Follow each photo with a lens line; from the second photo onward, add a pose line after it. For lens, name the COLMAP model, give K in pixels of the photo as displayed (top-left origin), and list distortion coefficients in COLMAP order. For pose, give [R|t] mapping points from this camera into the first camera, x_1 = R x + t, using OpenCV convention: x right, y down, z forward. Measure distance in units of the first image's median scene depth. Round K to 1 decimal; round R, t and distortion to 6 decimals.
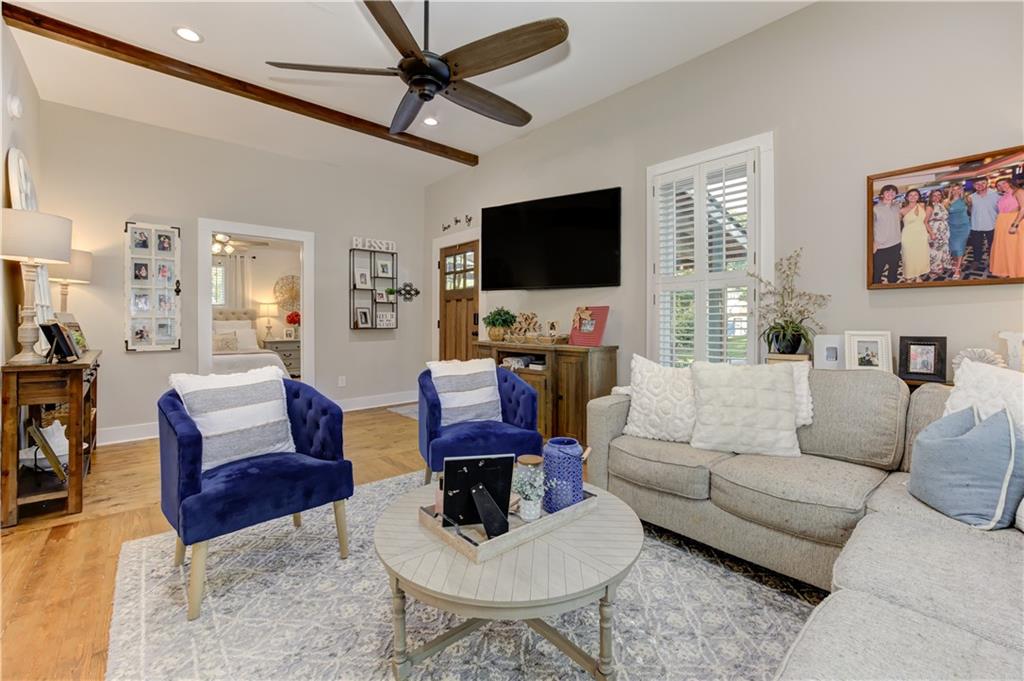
lens RADIAL K [[440.9, 0, 508.8], [0, 440.9, 321.5], [0, 0, 1]] dist [-0.014531, -0.000234]
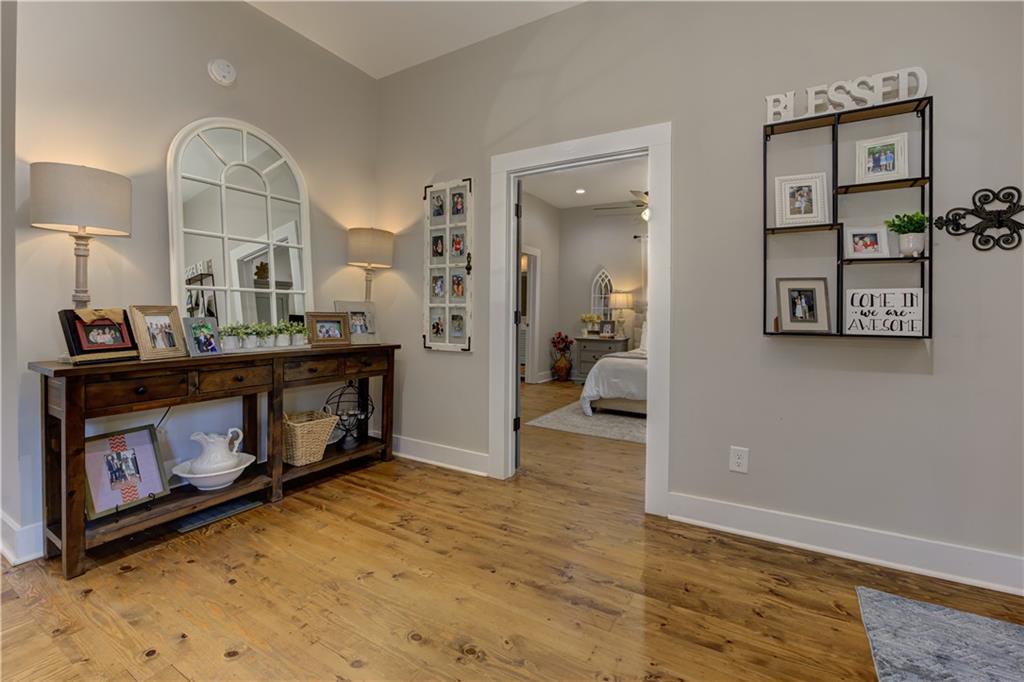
lens RADIAL K [[440.9, 0, 497.7], [0, 440.9, 314.9], [0, 0, 1]] dist [-0.014531, -0.000234]
pose [[0.282315, 0.008327, -0.959286, -0.062336], [-0.011183, 0.999923, 0.005389, 0.000732], [0.959256, 0.009206, 0.282387, 0.853228]]
